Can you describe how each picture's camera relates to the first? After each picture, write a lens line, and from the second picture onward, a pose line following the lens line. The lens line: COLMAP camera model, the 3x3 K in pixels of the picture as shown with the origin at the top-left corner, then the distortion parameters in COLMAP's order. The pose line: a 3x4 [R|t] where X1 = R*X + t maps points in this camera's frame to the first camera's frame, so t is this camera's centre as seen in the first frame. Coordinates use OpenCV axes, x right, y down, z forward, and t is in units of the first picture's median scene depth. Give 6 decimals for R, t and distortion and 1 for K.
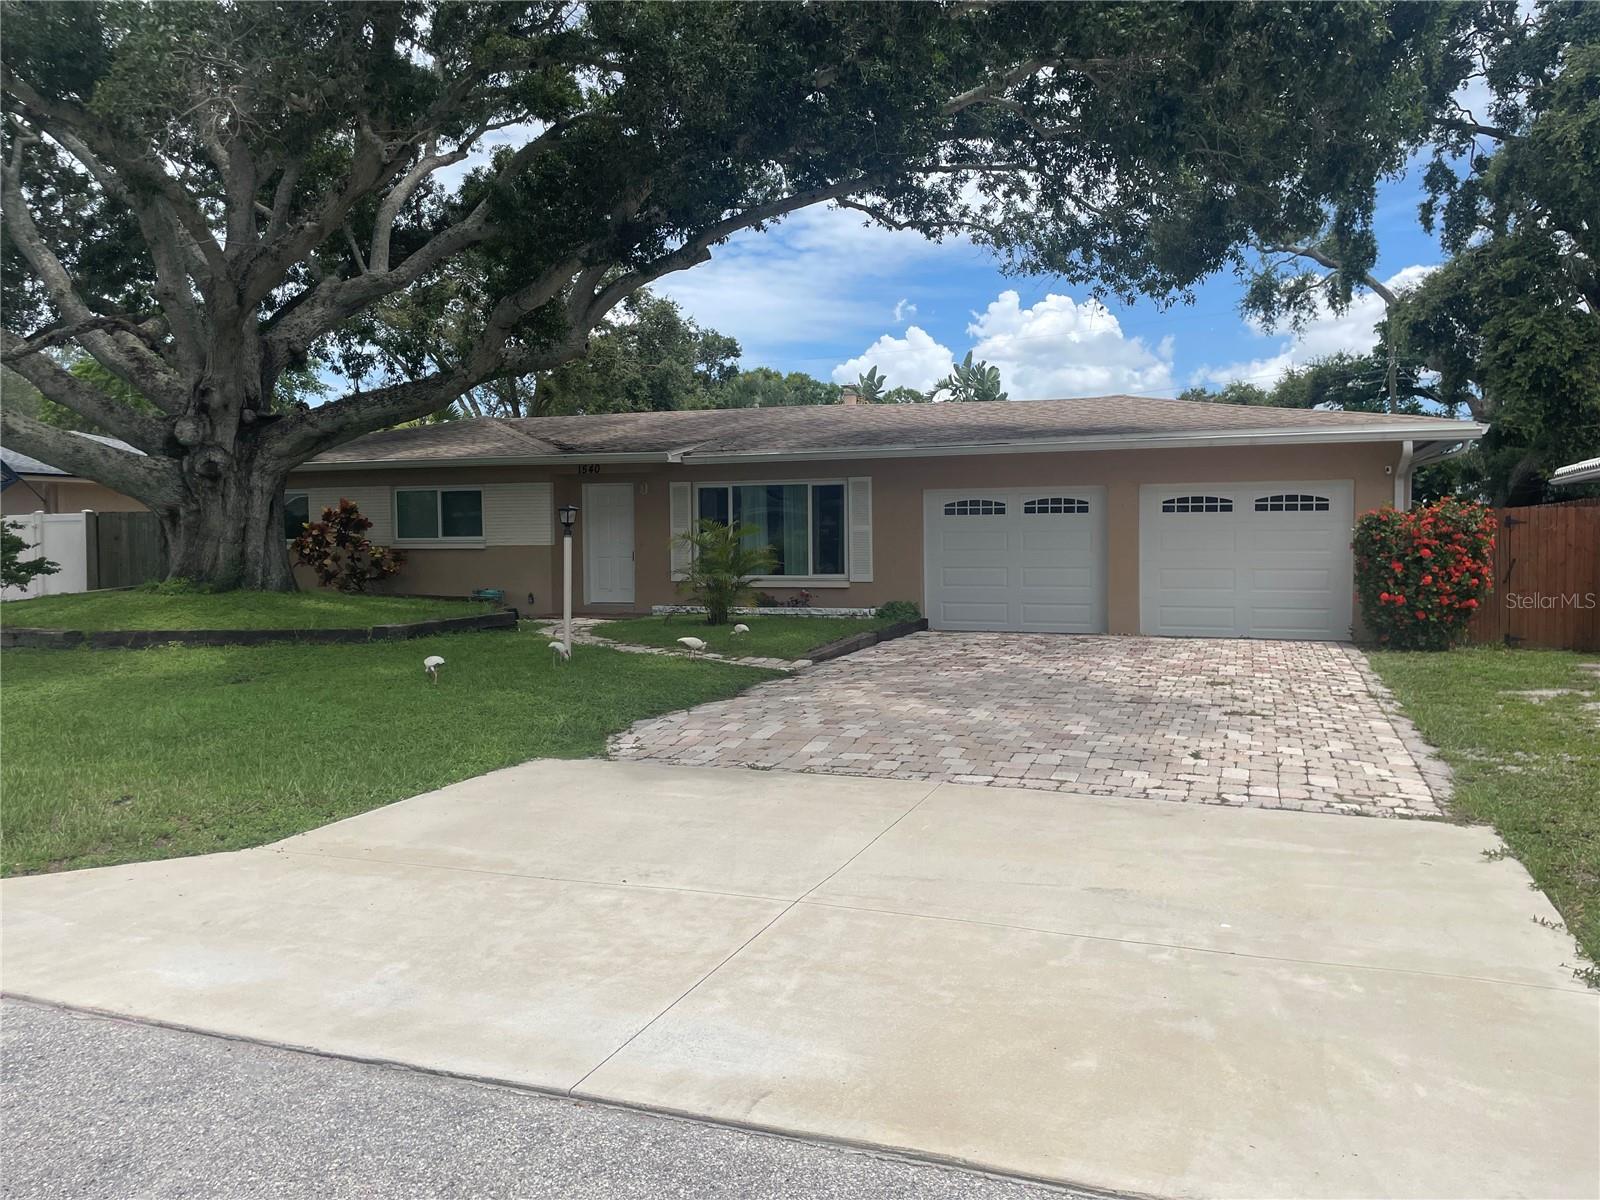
lens RADIAL K [[1218.4, 0, 799.0], [0, 1218.4, 592.3], [0, 0, 1]] dist [0.079721, -0.096599]
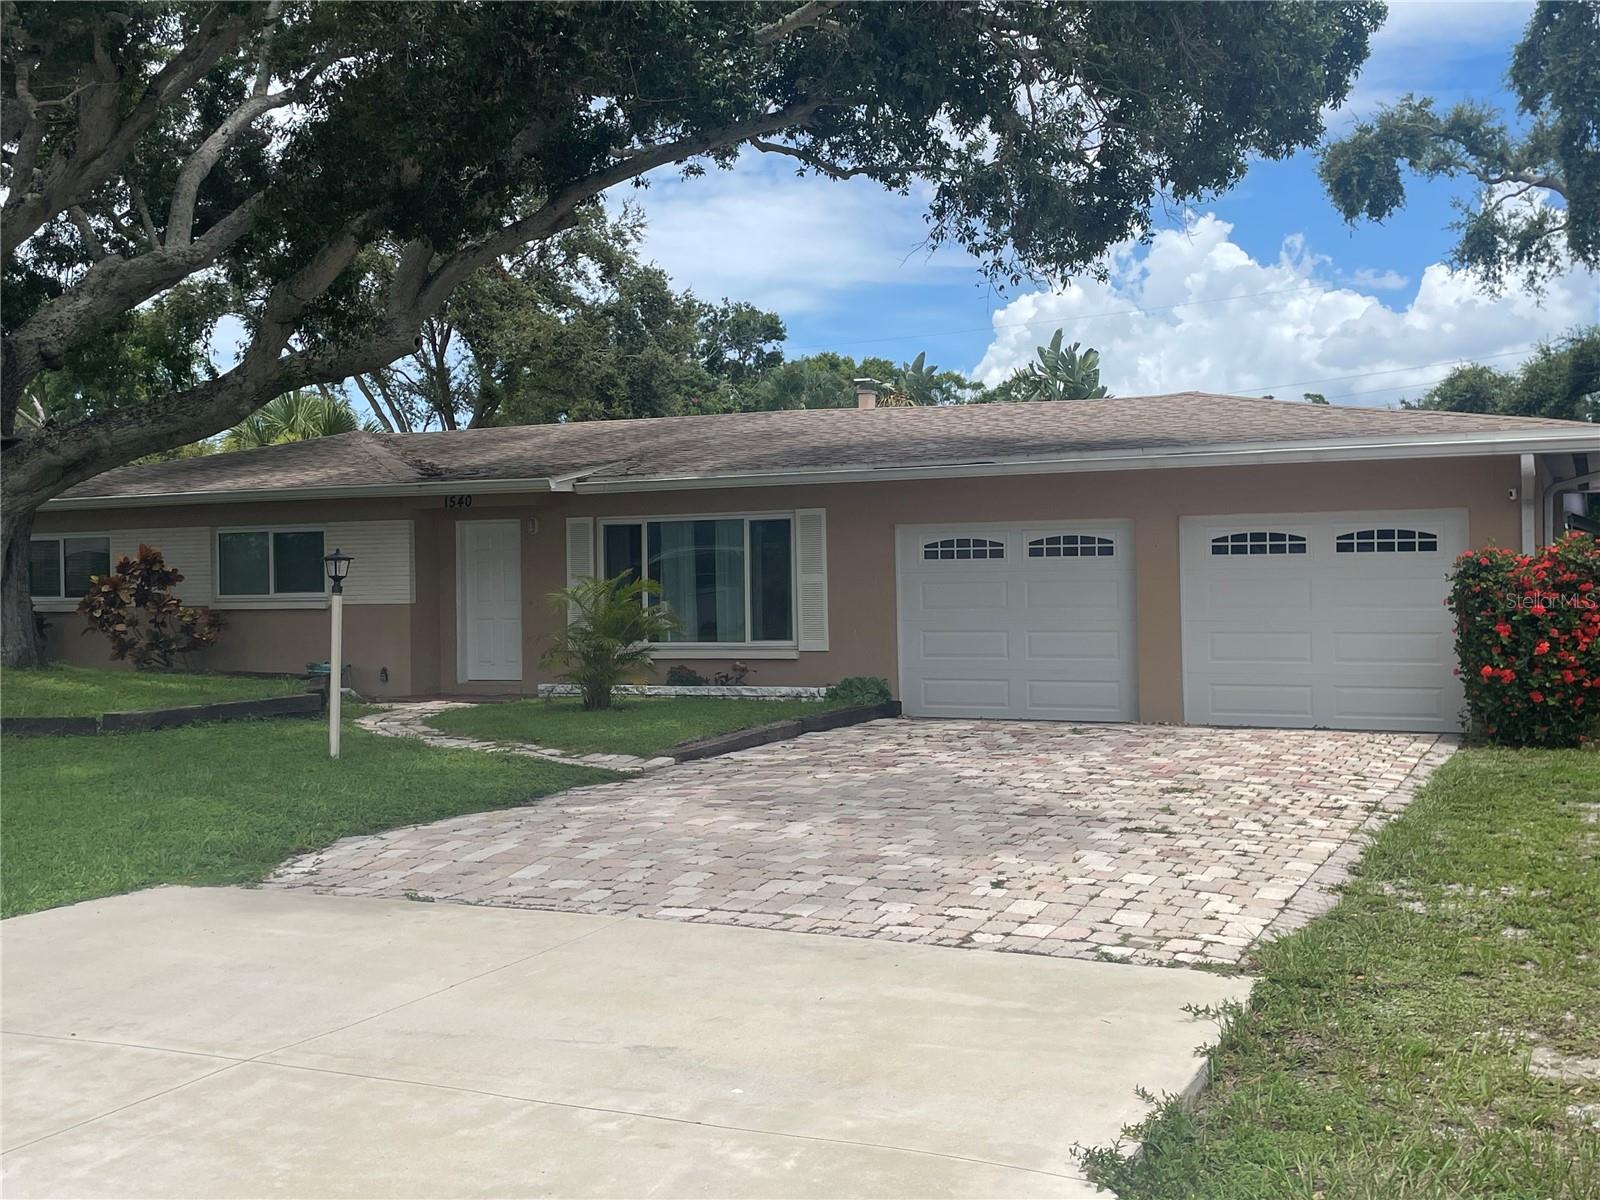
lens RADIAL K [[1713.3, 0, 793.1], [0, 1713.3, 587.6], [0, 0, 1]] dist [0.058261, 0.000000]
pose [[0.996934, -0.006228, -0.078003, 0.136713], [0.002793, 0.999024, -0.044073, -0.001605], [0.078201, 0.043720, 0.995978, -0.033569]]
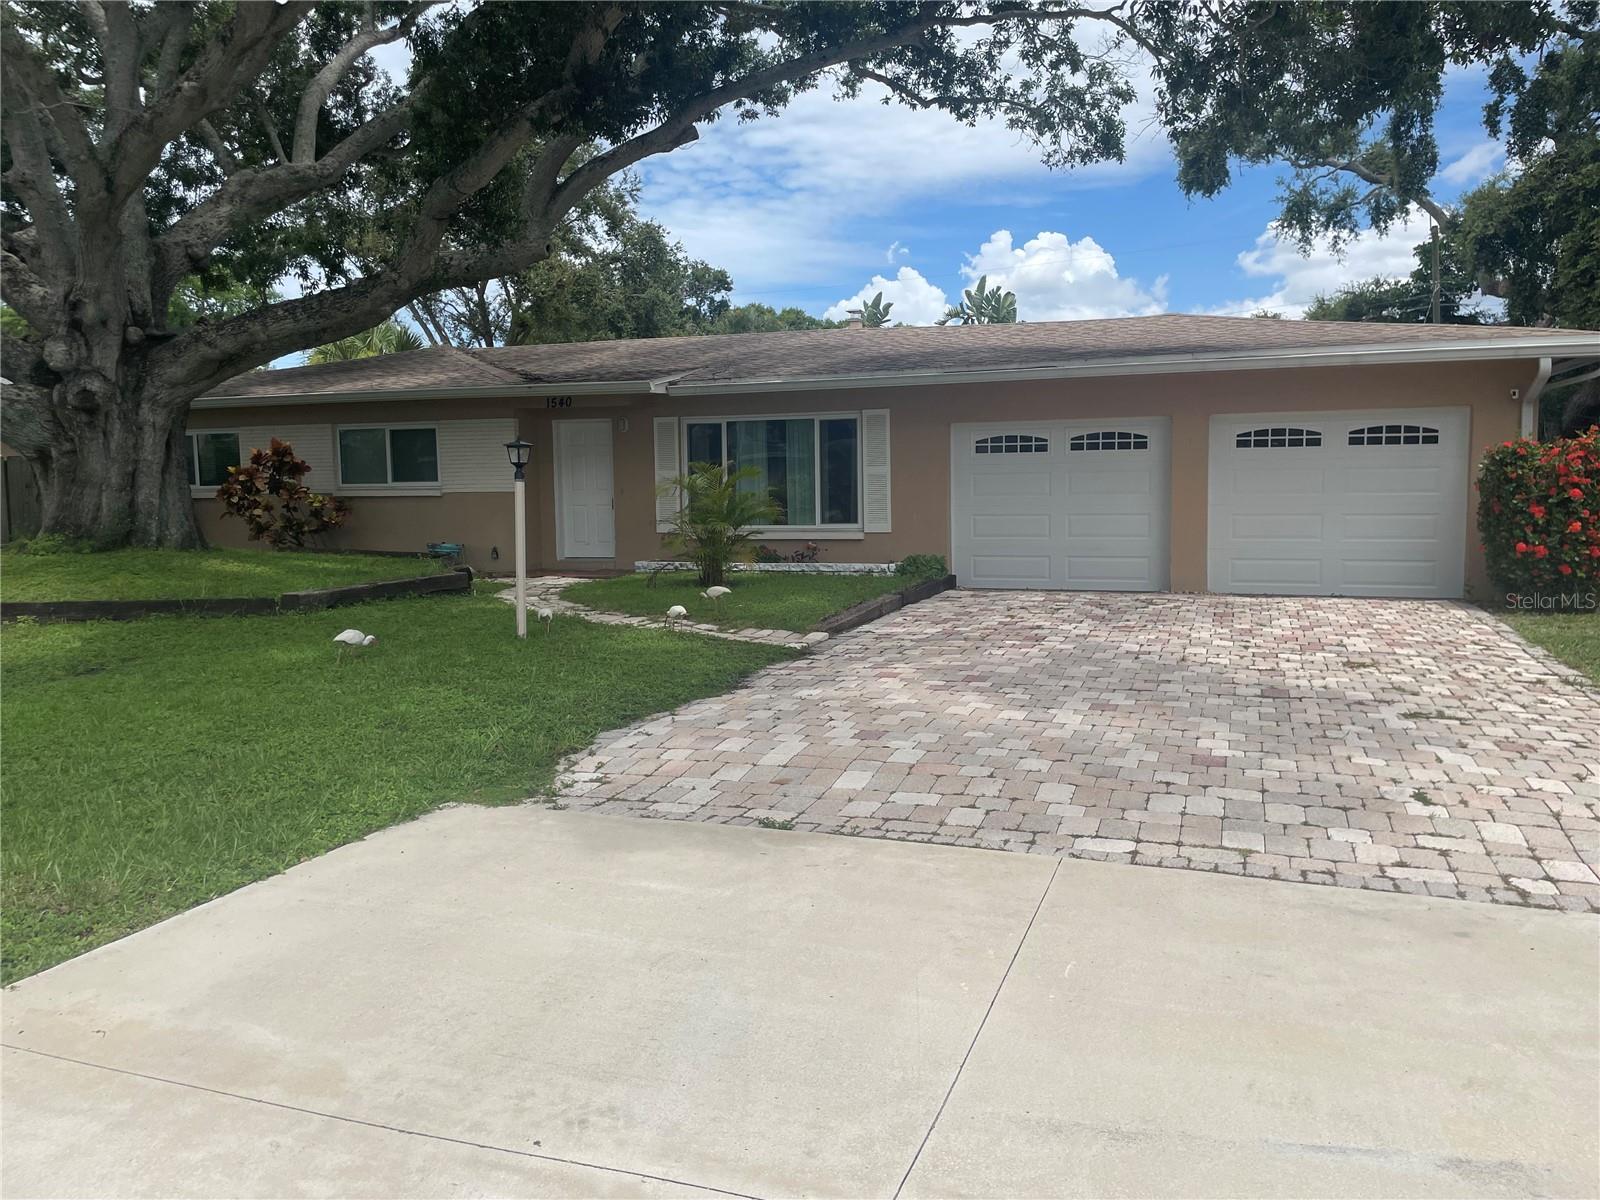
lens RADIAL K [[1218.4, 0, 798.6], [0, 1218.4, 592.6], [0, 0, 1]] dist [0.079721, -0.096599]
pose [[0.999964, -0.006677, 0.005256, -0.010903], [0.006431, 0.998946, 0.045451, -0.006393], [-0.005554, -0.045415, 0.998953, 0.160535]]
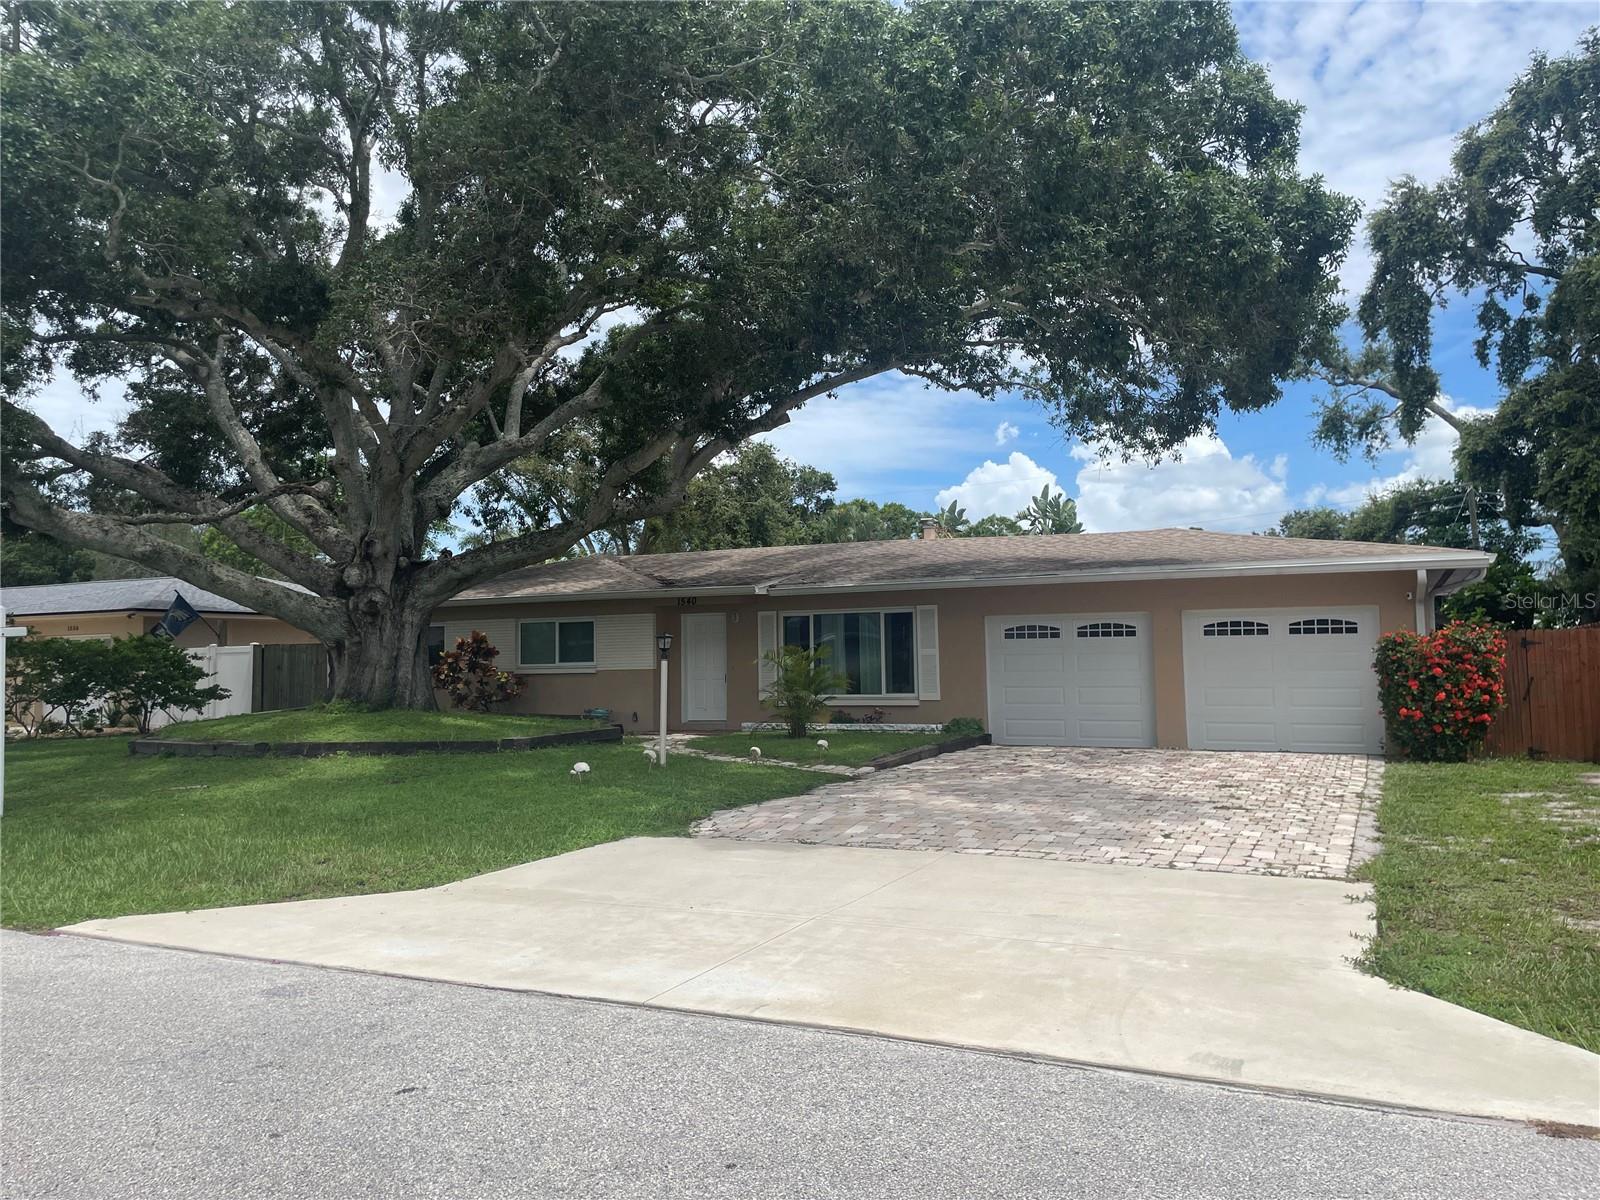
lens RADIAL K [[1218.4, 0, 797.9], [0, 1218.4, 589.1], [0, 0, 1]] dist [0.079721, -0.096599]
pose [[0.996199, -0.012340, -0.086231, 0.032729], [0.003194, 0.994424, -0.105408, 0.008307], [0.087051, 0.104732, 0.990683, -0.128380]]
